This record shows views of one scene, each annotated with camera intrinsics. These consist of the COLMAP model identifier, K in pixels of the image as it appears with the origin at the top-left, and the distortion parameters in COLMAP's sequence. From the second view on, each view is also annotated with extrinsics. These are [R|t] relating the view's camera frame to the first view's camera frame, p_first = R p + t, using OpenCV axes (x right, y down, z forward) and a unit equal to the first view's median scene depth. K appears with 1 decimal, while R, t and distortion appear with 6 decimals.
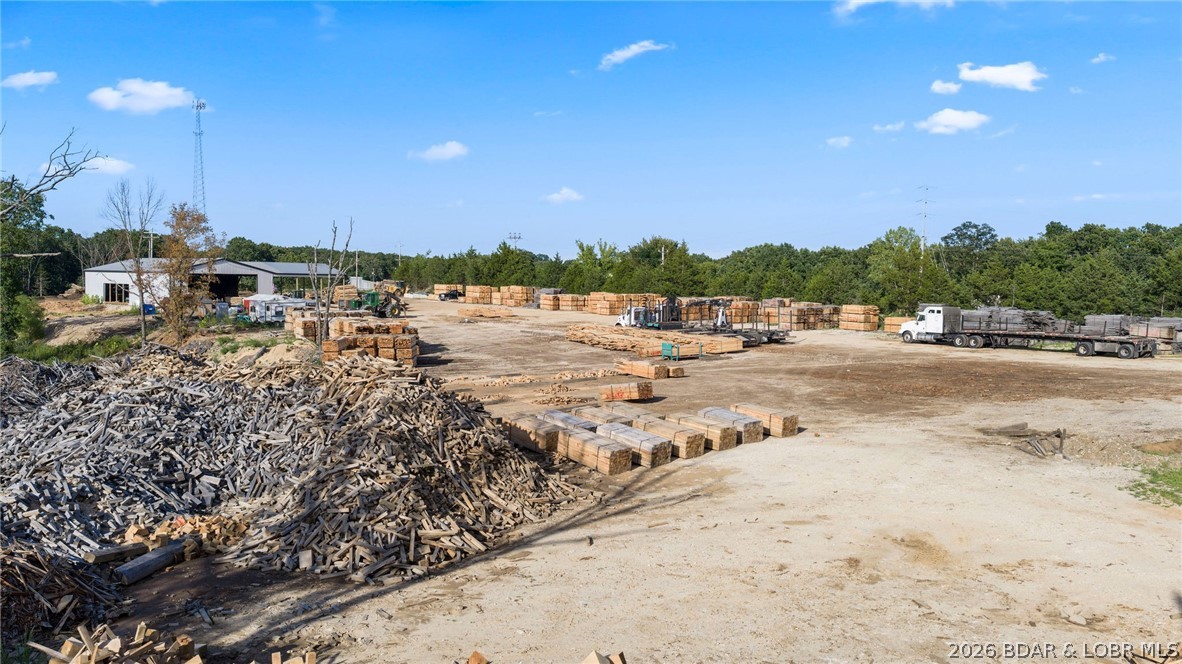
lens RADIAL K [[976.1, 0, 589.9], [0, 976.1, 333.2], [0, 0, 1]] dist [0.029025, -0.058488]
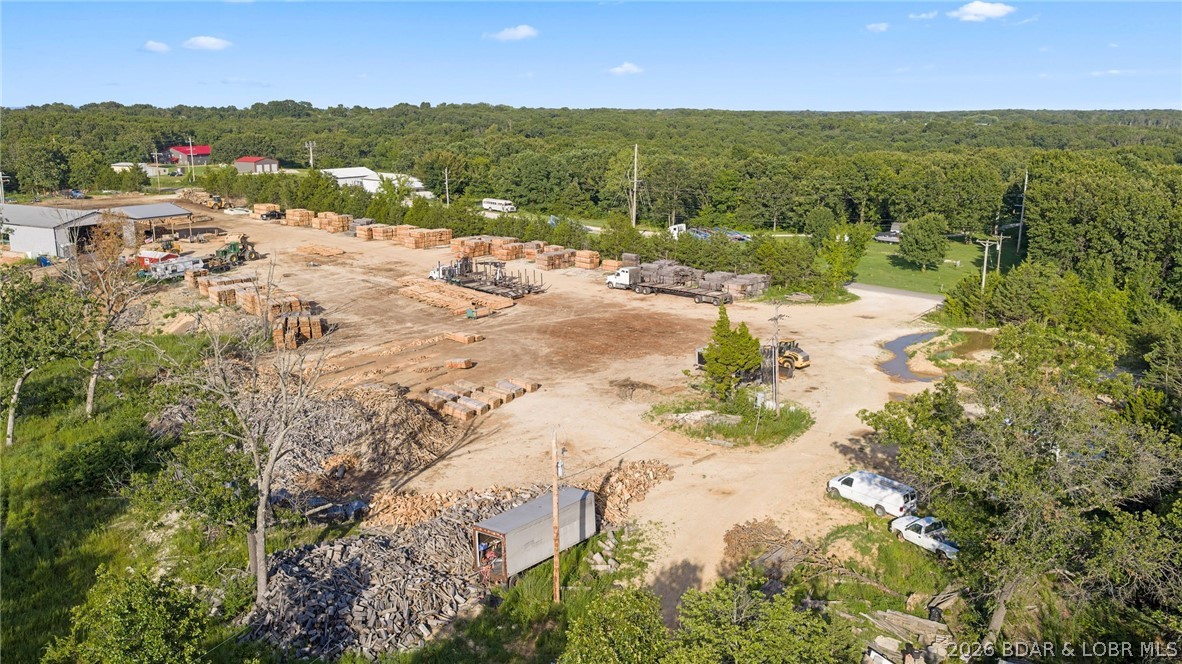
lens RADIAL K [[976.1, 0, 582.5], [0, 976.1, 331.0], [0, 0, 1]] dist [0.029025, -0.058488]
pose [[0.974051, -0.067684, 0.215971, -0.105642], [0.030797, 0.984998, 0.169798, -0.248487], [-0.224223, -0.158740, 0.961522, -0.734418]]
